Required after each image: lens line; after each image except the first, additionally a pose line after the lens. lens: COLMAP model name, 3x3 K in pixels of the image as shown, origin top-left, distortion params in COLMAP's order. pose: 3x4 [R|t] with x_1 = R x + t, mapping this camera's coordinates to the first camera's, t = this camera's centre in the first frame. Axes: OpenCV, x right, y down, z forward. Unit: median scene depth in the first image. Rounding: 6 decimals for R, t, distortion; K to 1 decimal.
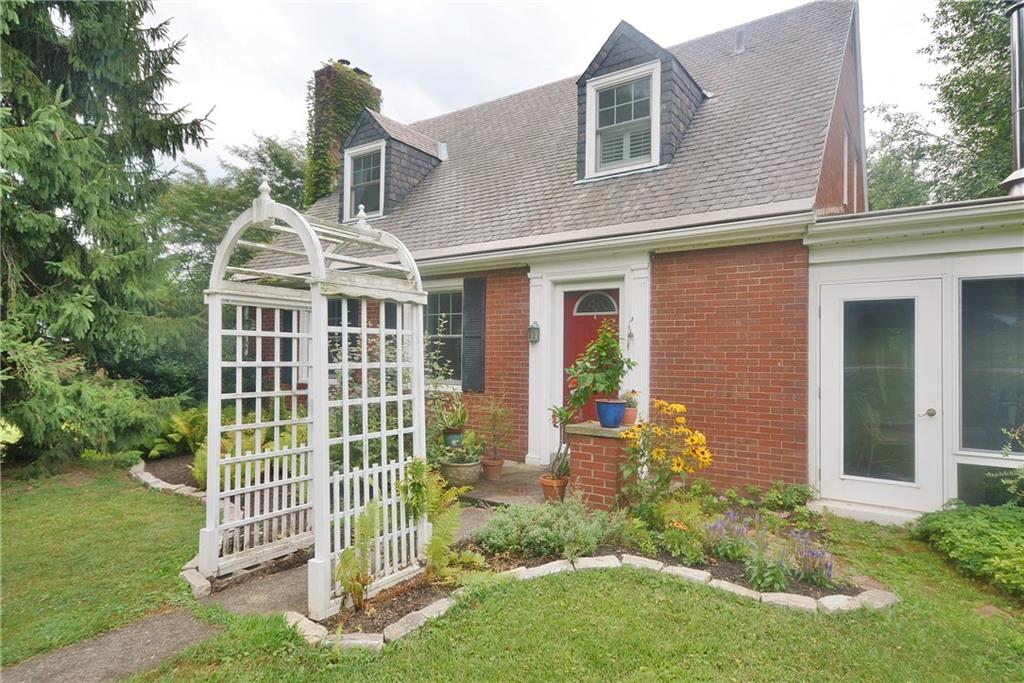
lens RADIAL K [[561.4, 0, 517.1], [0, 561.4, 346.7], [0, 0, 1]] dist [0.004213, 0.000475]
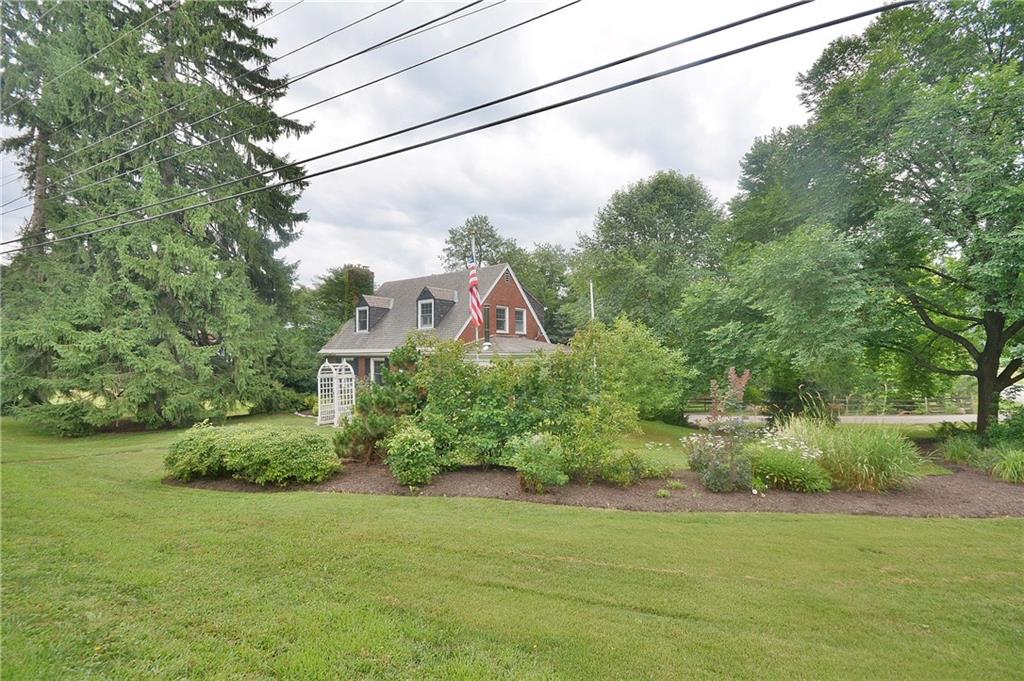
lens RADIAL K [[438.0, 0, 512.0], [0, 438.0, 344.5], [0, 0, 1]] dist [0.018153, -0.015027]
pose [[0.998554, -0.021318, -0.049357, 0.840524], [0.021483, 0.999765, 0.002801, -0.196153], [0.049286, -0.003857, 0.998777, -1.711640]]
